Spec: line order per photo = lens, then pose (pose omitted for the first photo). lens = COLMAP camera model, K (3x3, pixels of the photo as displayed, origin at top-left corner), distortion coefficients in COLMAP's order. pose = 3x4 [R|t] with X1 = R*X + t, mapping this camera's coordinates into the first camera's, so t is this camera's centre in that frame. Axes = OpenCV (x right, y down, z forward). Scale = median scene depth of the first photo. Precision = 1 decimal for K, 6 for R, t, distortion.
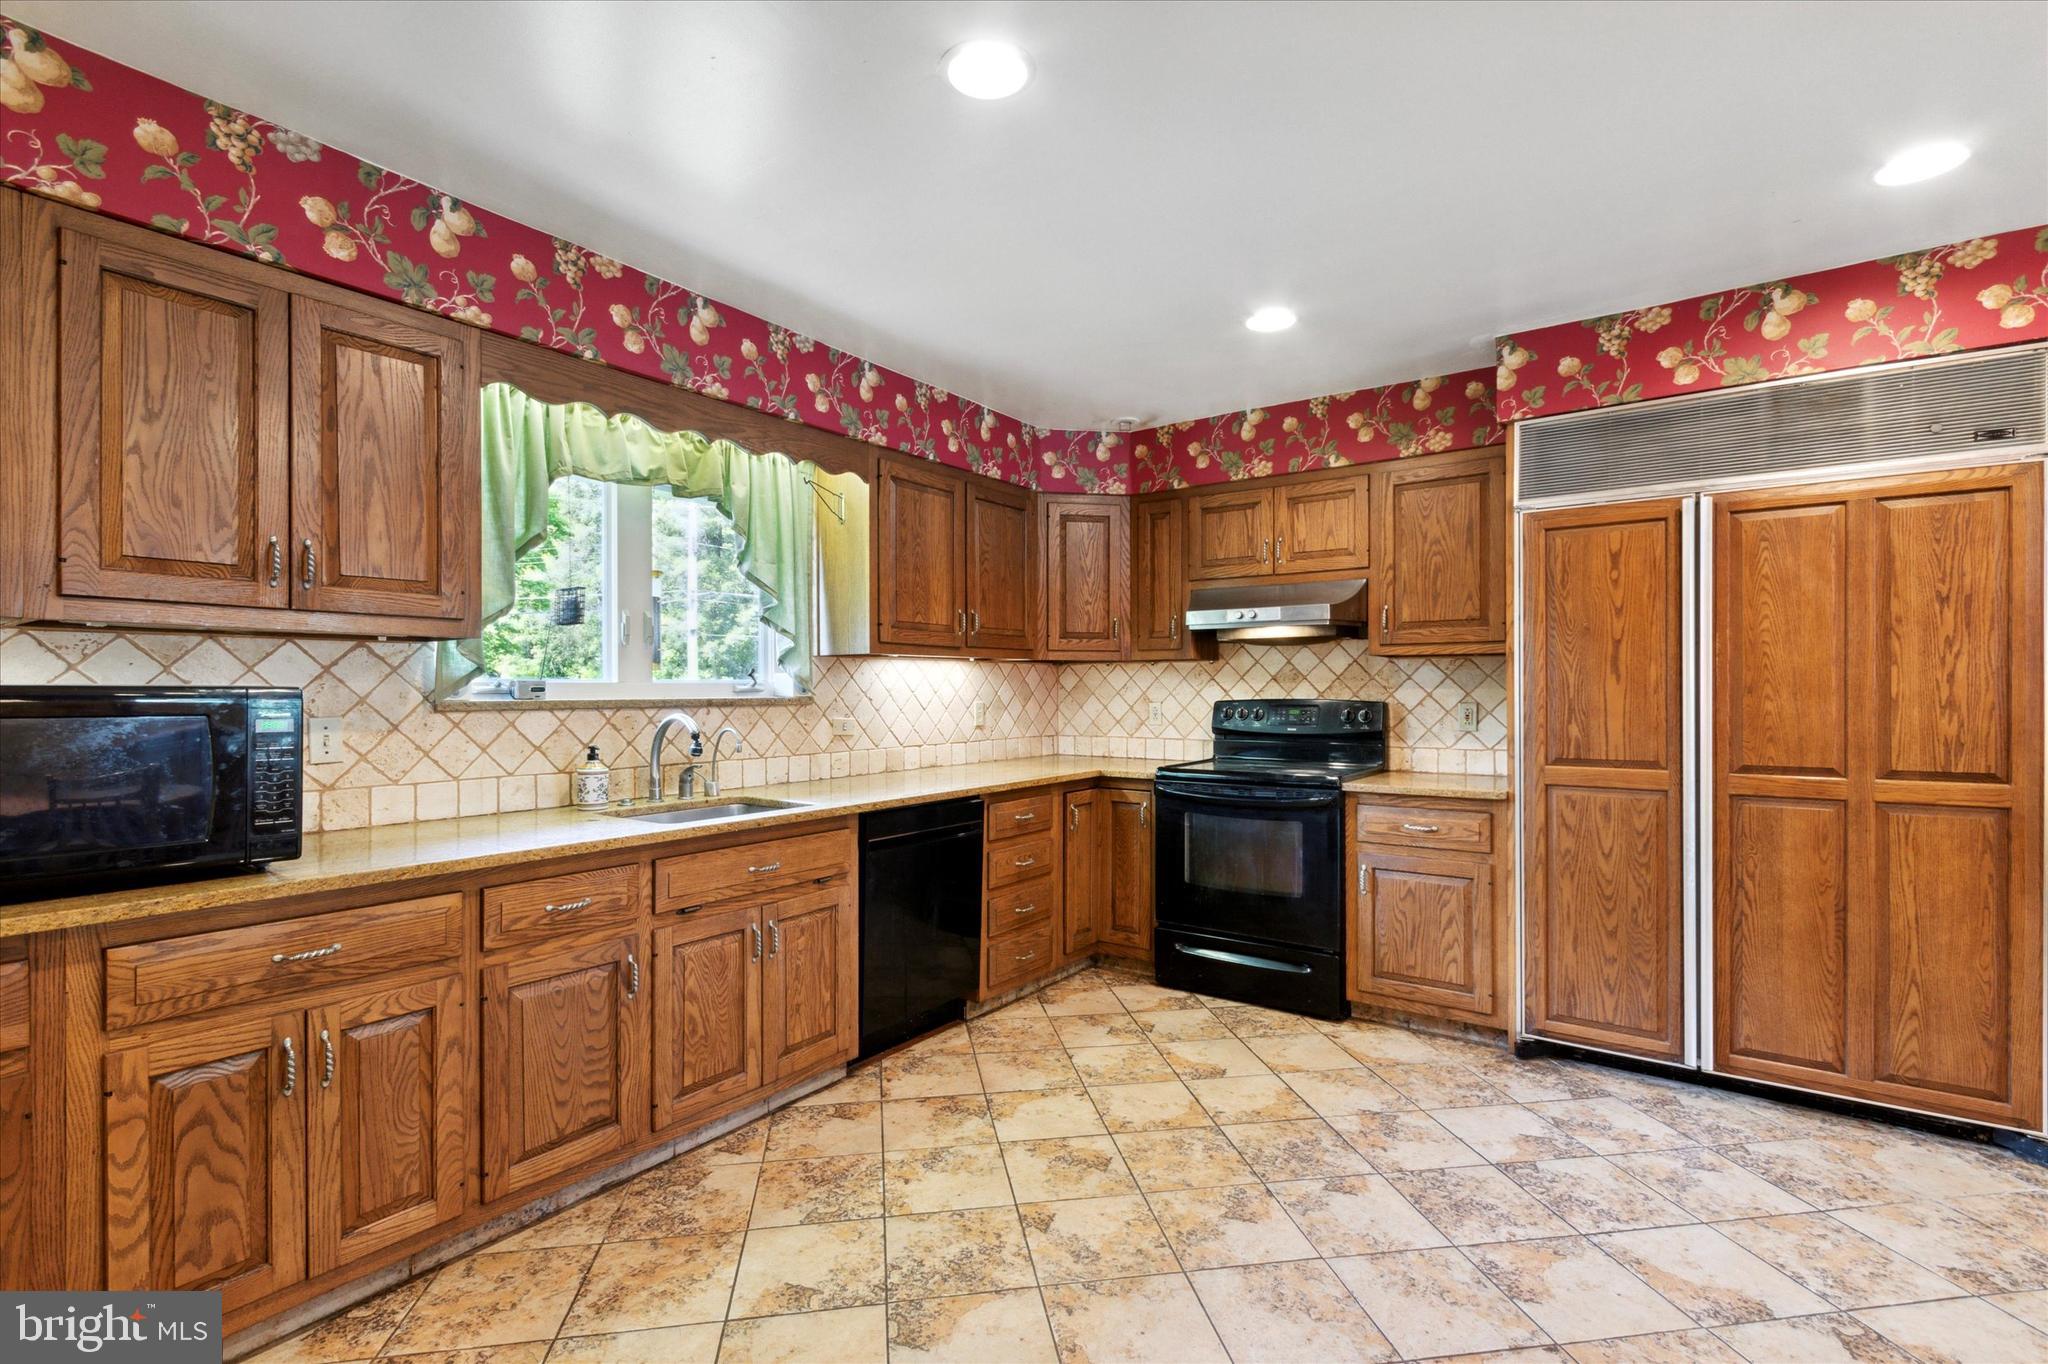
lens RADIAL K [[930.4, 0, 1024.0], [0, 930.4, 682.0], [0, 0, 1]] dist [0.001343, 0.000037]
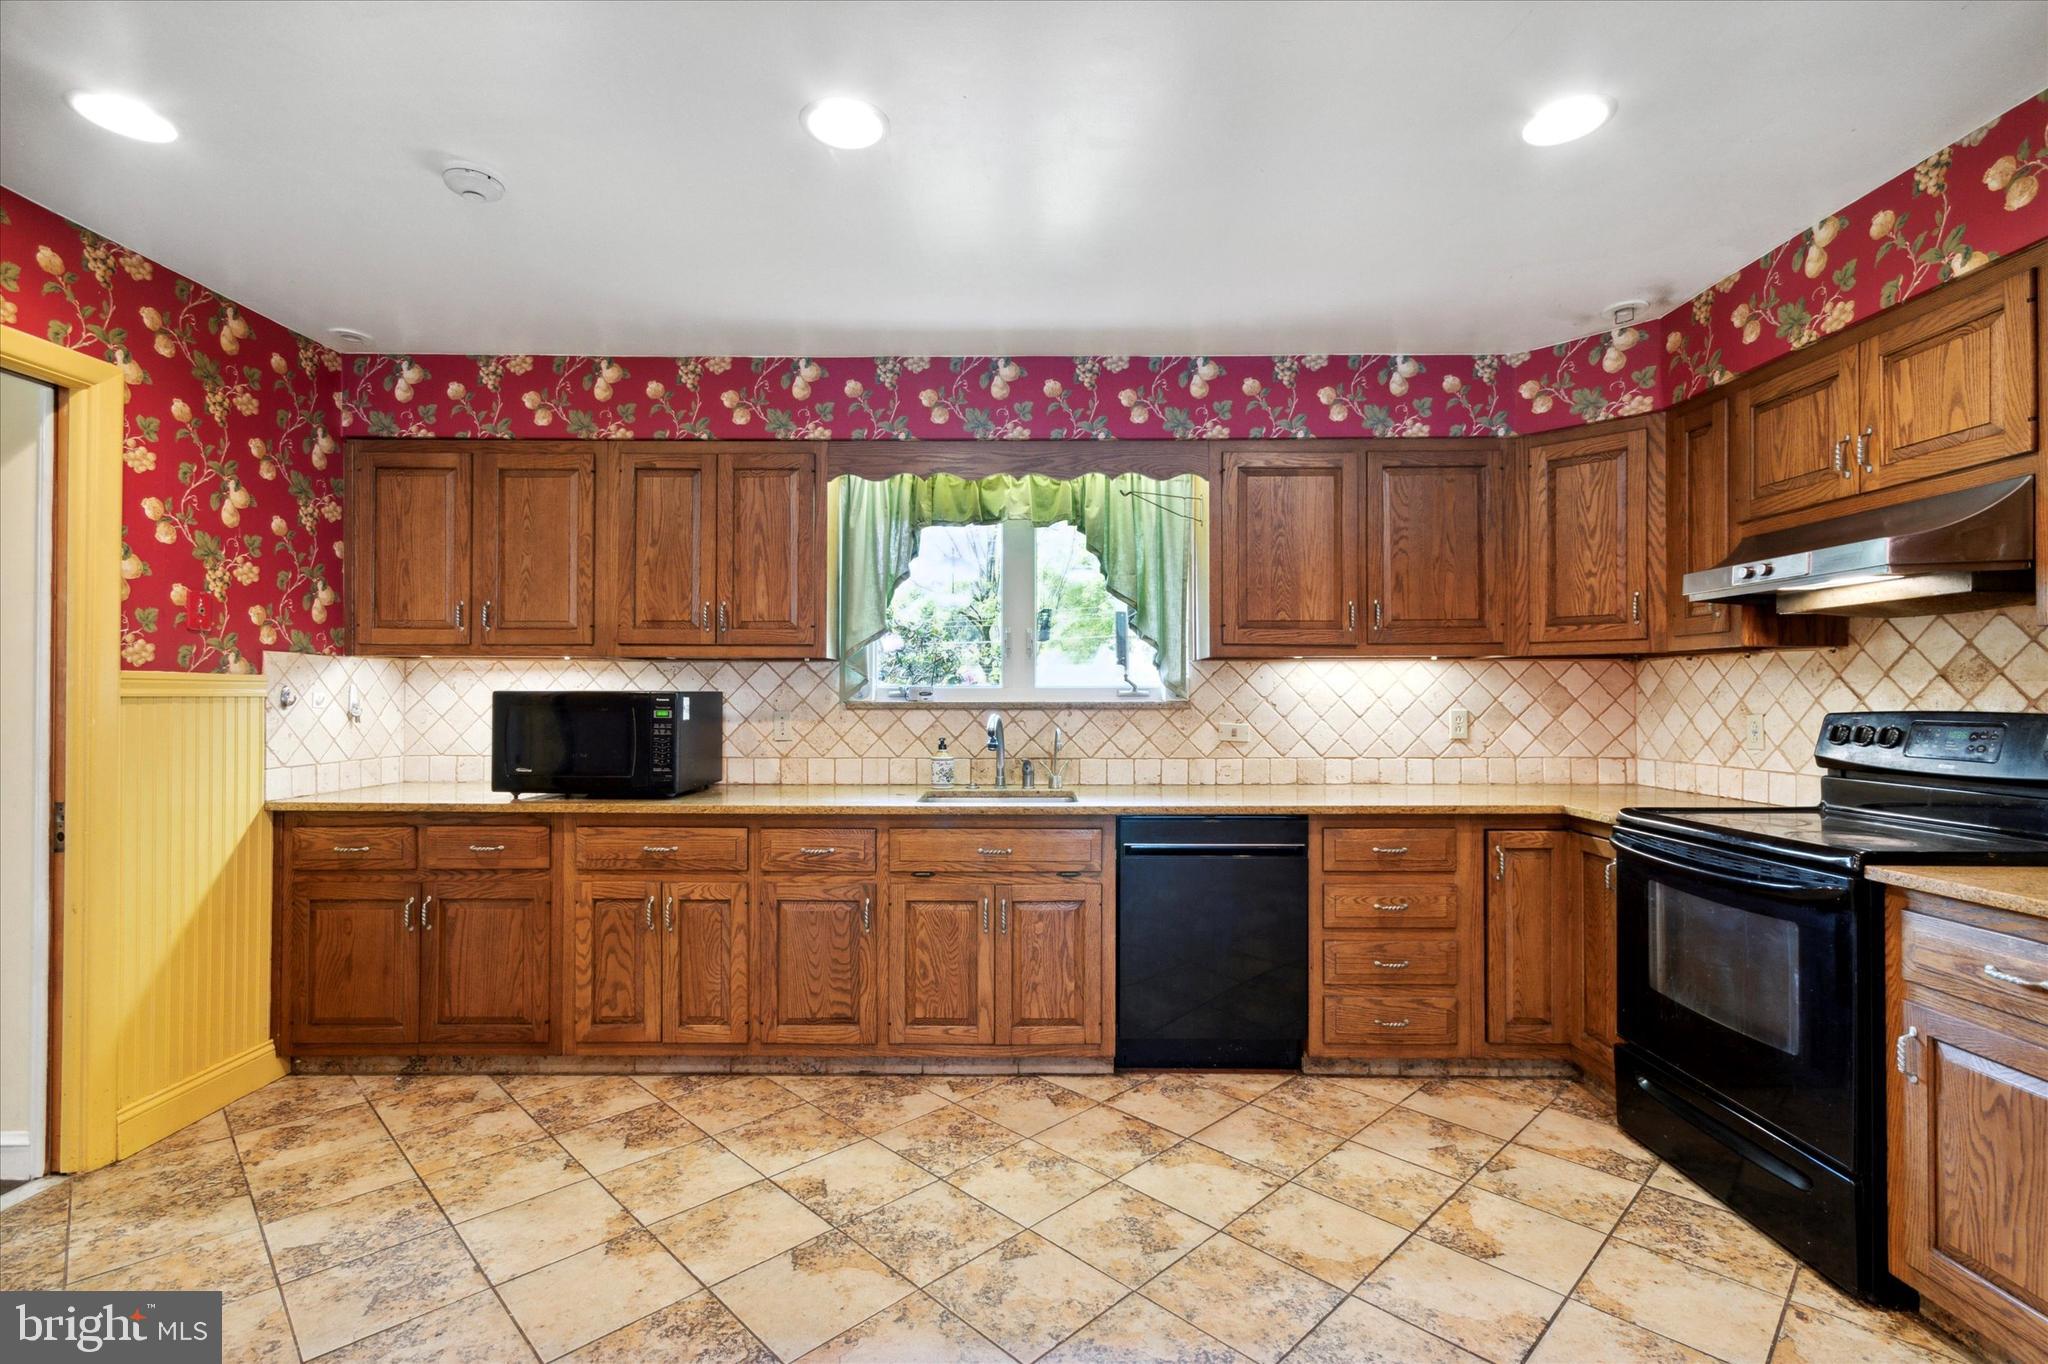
lens RADIAL K [[923.0, 0, 1024.0], [0, 923.0, 682.0], [0, 0, 1]] dist [-0.000946, -0.000786]
pose [[0.579053, -0.011497, -0.815209, 0.507218], [0.005193, 0.999932, -0.010414, 0.004561], [0.815274, 0.001797, 0.579073, 0.292462]]
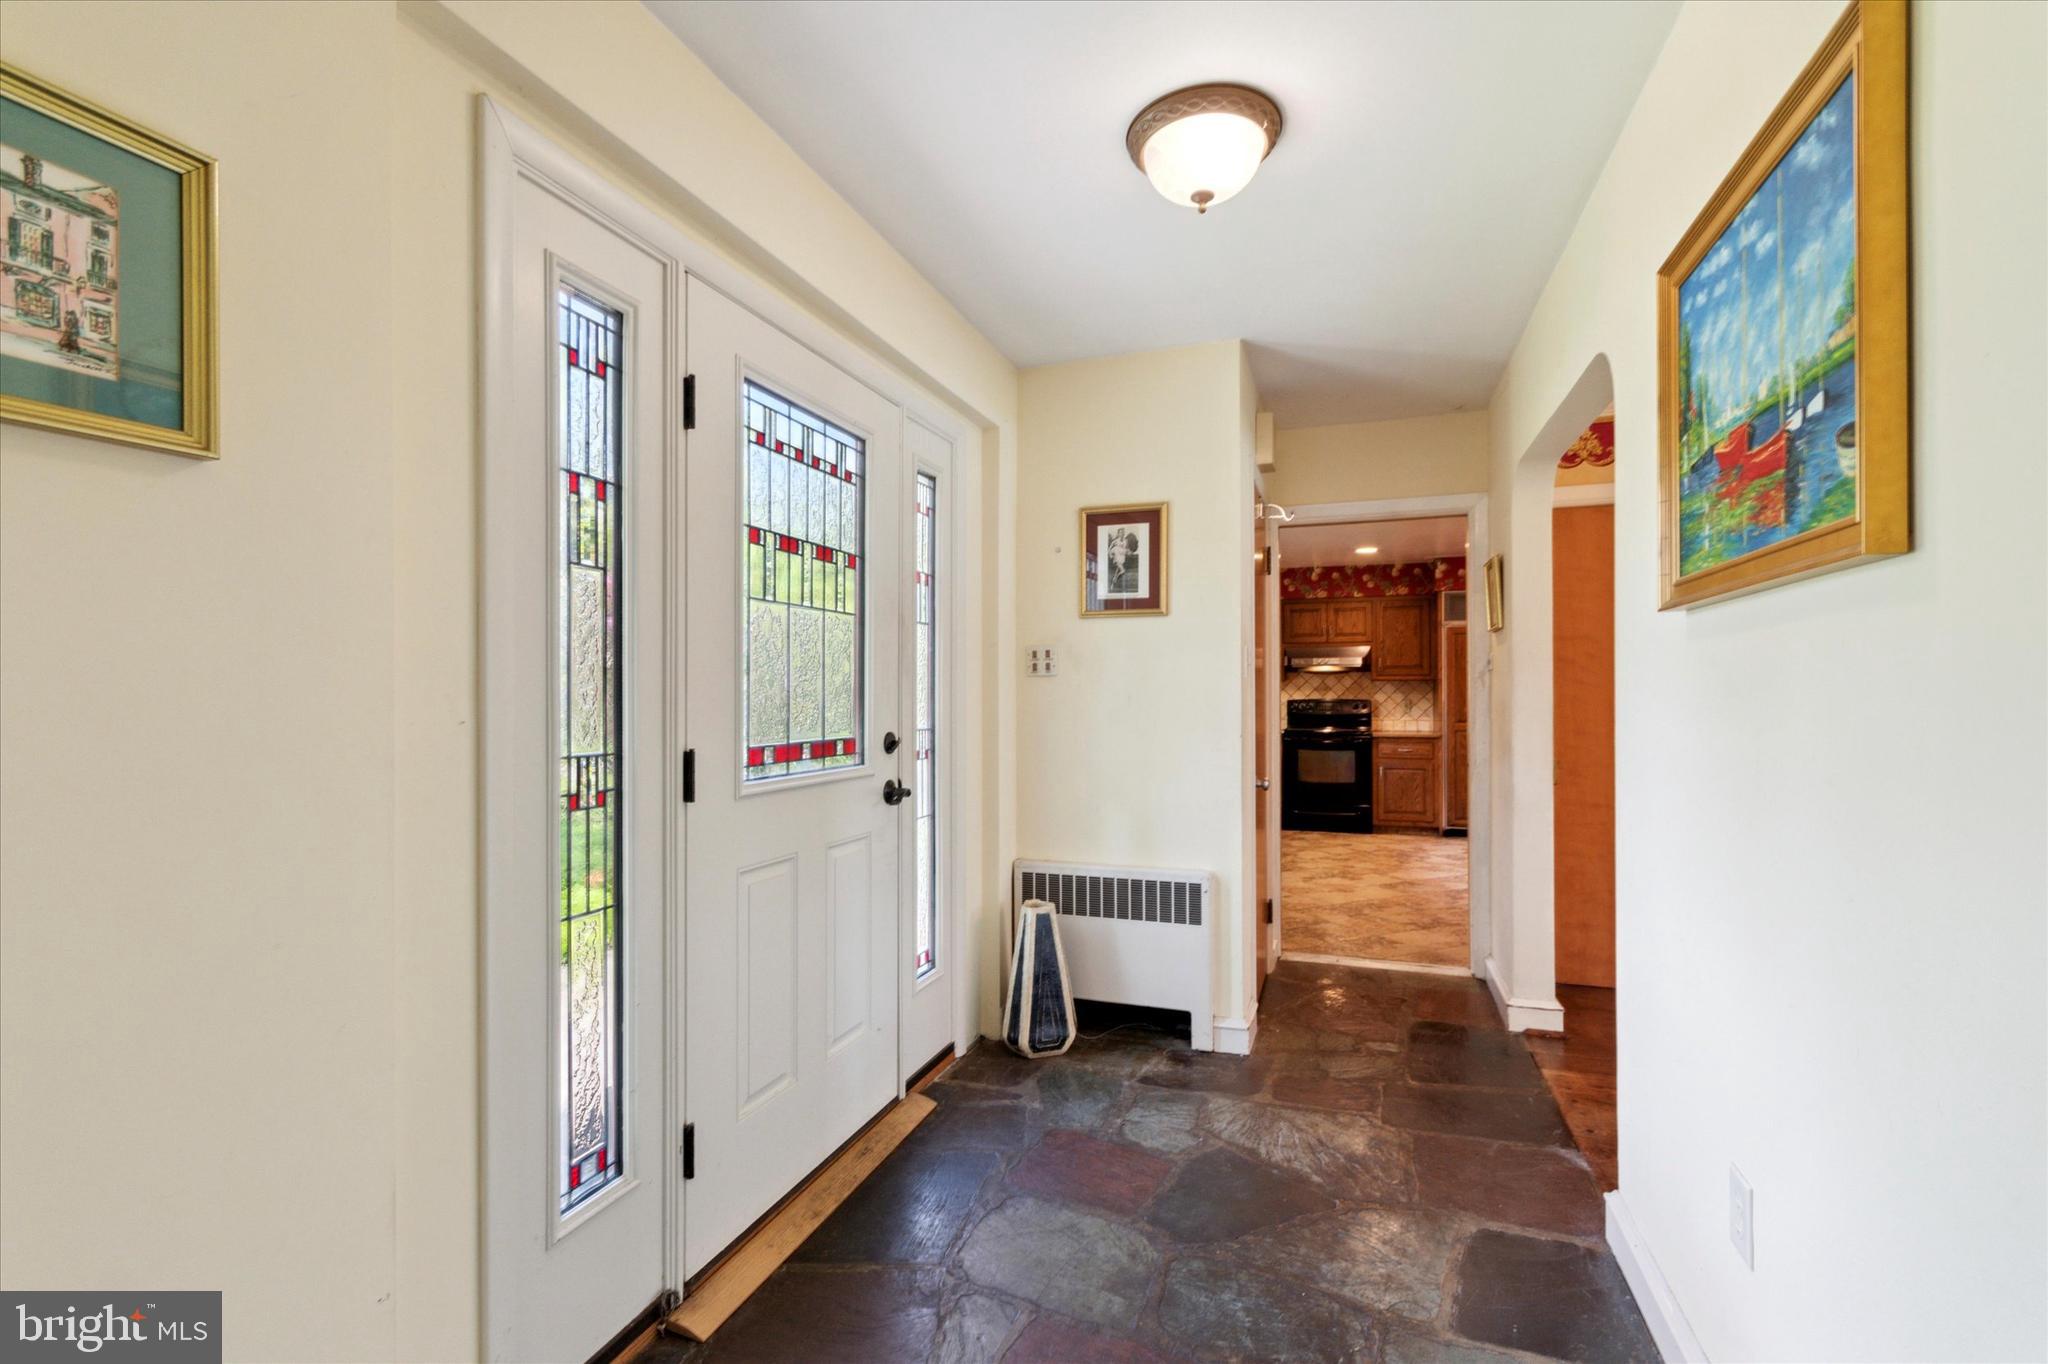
lens RADIAL K [[923.0, 0, 1024.0], [0, 923.0, 682.0], [0, 0, 1]] dist [-0.000946, -0.000786]
pose [[0.956411, 0.002511, 0.292012, -1.245340], [-0.001470, 0.999992, -0.003784, -0.014837], [-0.292019, 0.003190, 0.956407, -1.039714]]
